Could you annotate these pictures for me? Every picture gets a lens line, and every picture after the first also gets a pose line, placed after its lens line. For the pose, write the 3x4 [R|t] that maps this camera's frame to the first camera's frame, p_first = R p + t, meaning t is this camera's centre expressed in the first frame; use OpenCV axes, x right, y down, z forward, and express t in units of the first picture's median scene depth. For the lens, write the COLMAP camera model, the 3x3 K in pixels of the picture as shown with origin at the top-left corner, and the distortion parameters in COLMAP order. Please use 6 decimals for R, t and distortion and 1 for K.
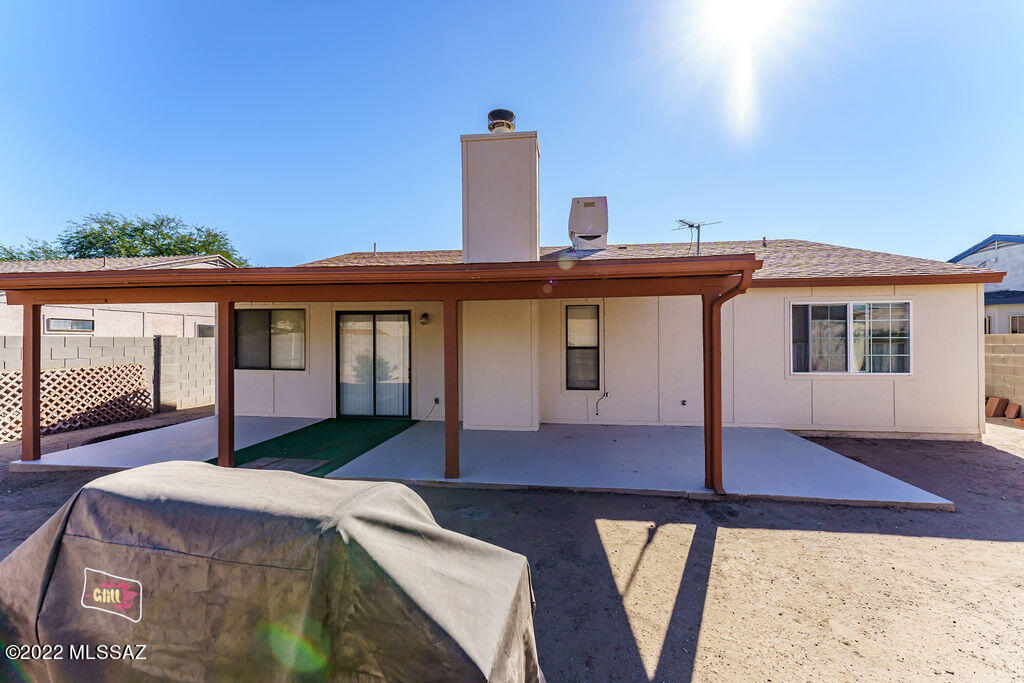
lens RADIAL K [[413.7, 0, 509.5], [0, 413.7, 340.0], [0, 0, 1]] dist [-0.000295, -0.000383]
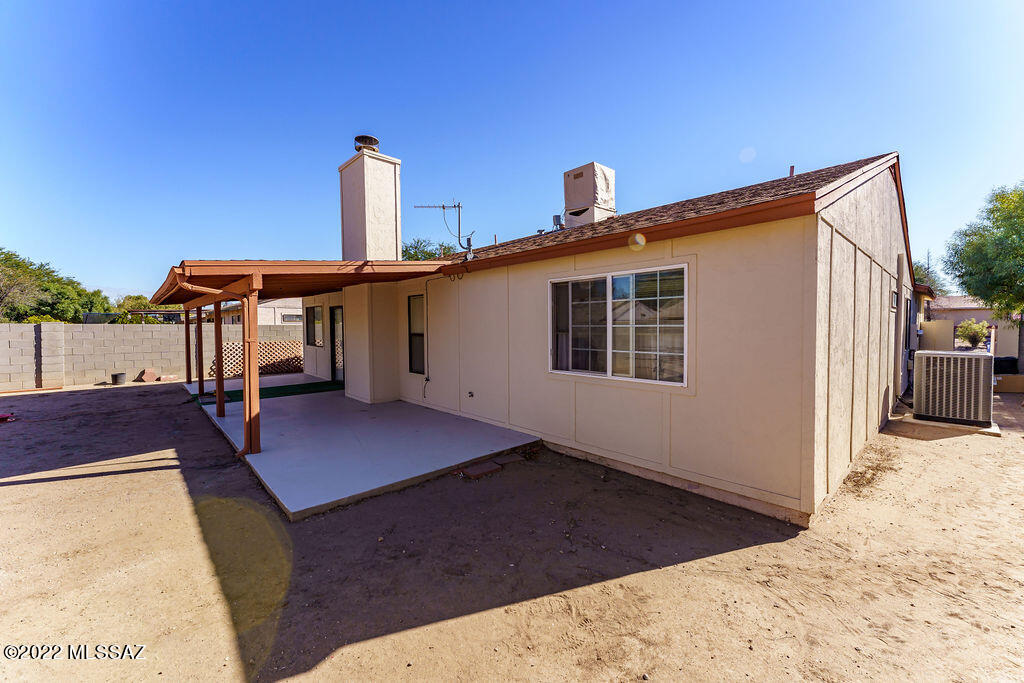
lens RADIAL K [[413.7, 0, 513.6], [0, 413.7, 337.3], [0, 0, 1]] dist [-0.000295, -0.000383]
pose [[0.751163, 0.015314, -0.659940, 1.121235], [0.008357, 0.999430, 0.032704, -0.009472], [0.660064, -0.030081, 0.750607, 0.357297]]
